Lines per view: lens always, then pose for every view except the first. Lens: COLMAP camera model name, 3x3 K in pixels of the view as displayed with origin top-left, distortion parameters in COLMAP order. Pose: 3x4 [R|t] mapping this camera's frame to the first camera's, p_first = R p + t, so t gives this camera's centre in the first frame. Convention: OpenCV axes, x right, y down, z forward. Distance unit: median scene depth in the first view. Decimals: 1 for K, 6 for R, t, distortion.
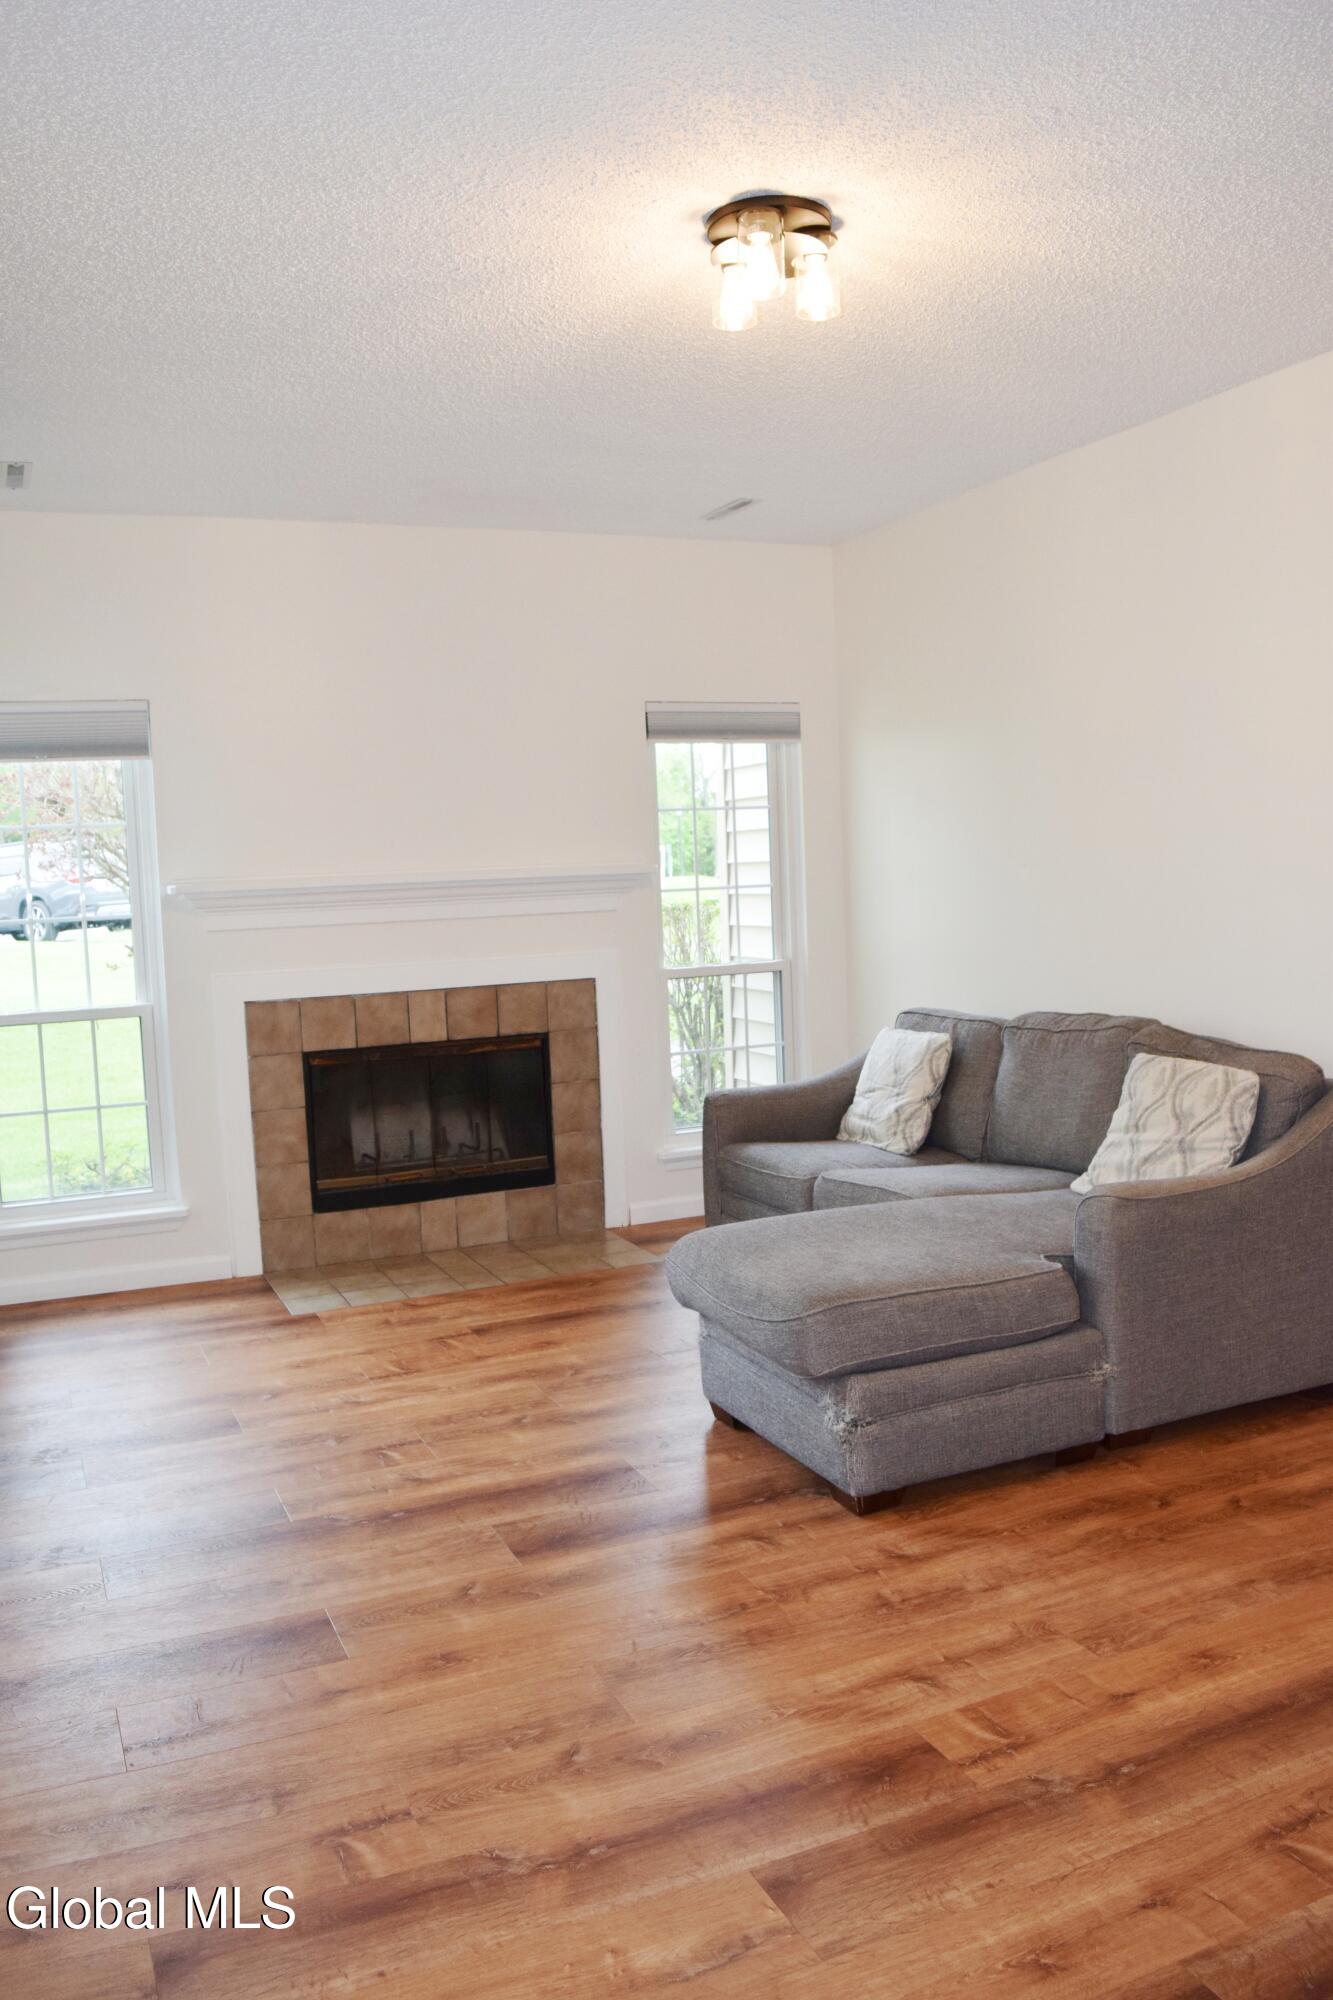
lens RADIAL K [[1564.2, 0, 666.5], [0, 1564.2, 1000.0], [0, 0, 1]] dist [-0.098734, 0.024225]
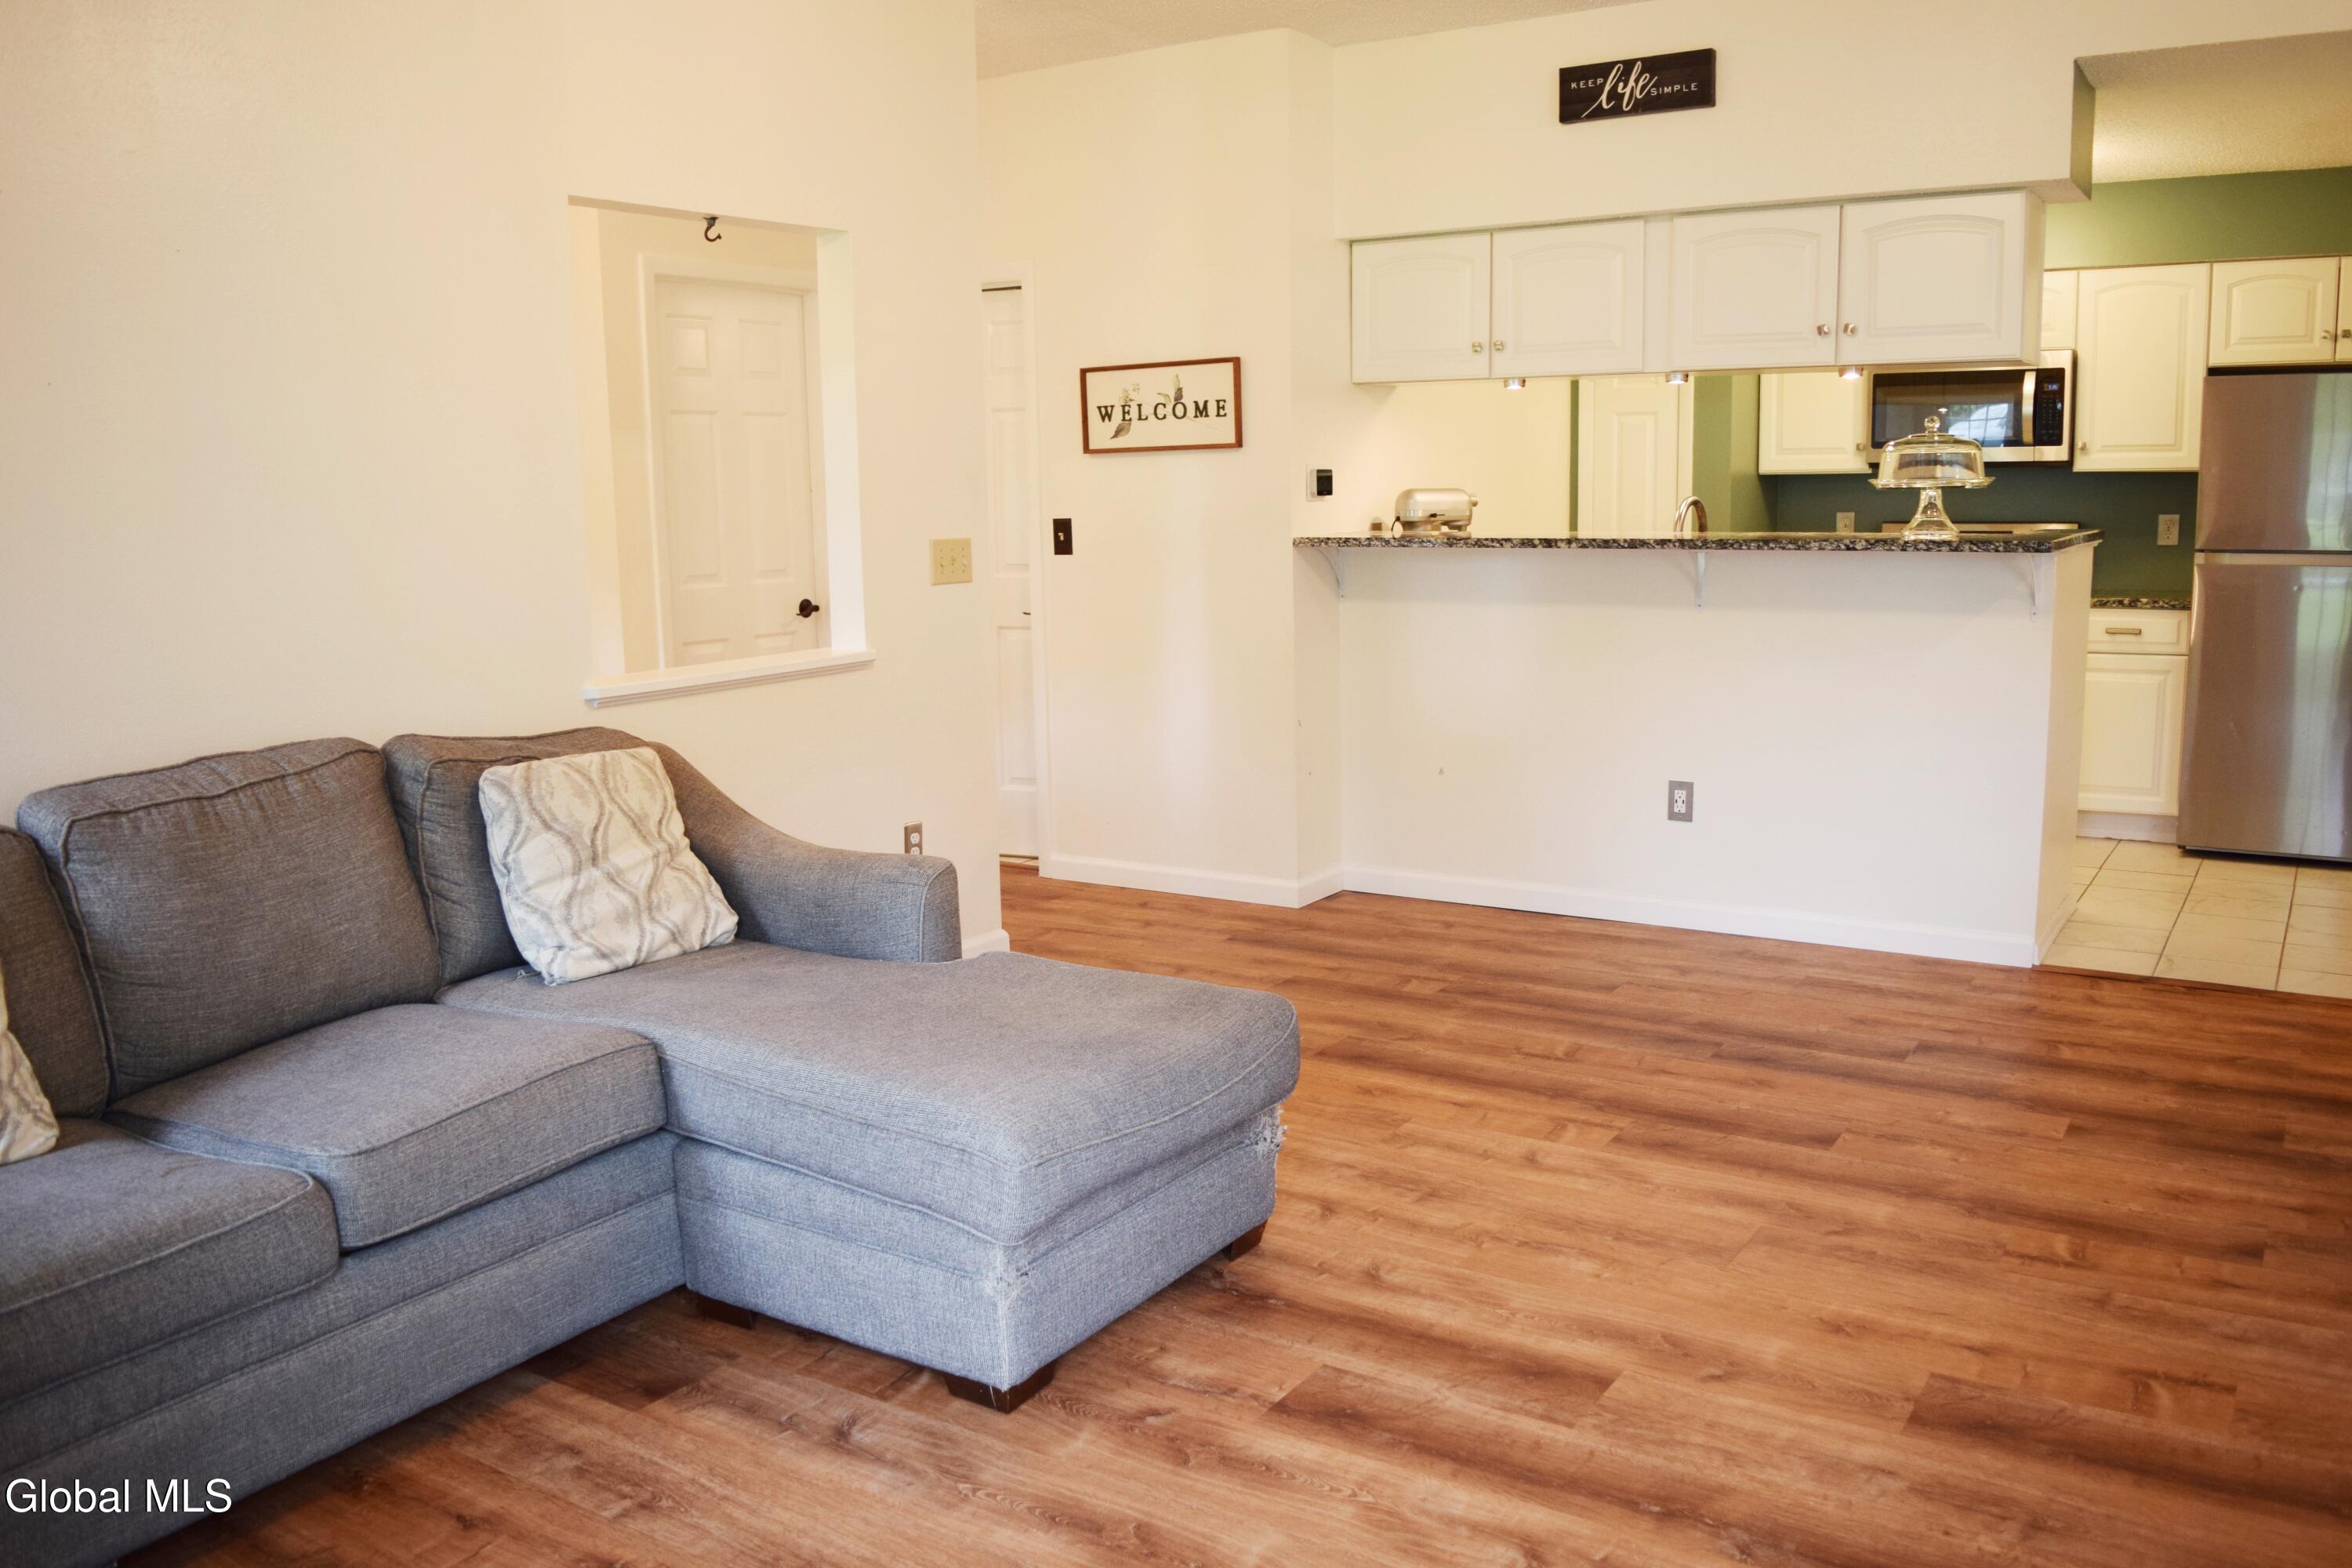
lens RADIAL K [[1839.6, 0, 1175.8], [0, 1839.6, 795.7], [0, 0, 1]] dist [-0.098734, 0.024225]
pose [[-0.544686, -0.089576, 0.833843, -0.406132], [0.109064, 0.978269, 0.176334, -0.047749], [-0.831518, 0.186989, -0.523080, 0.950077]]
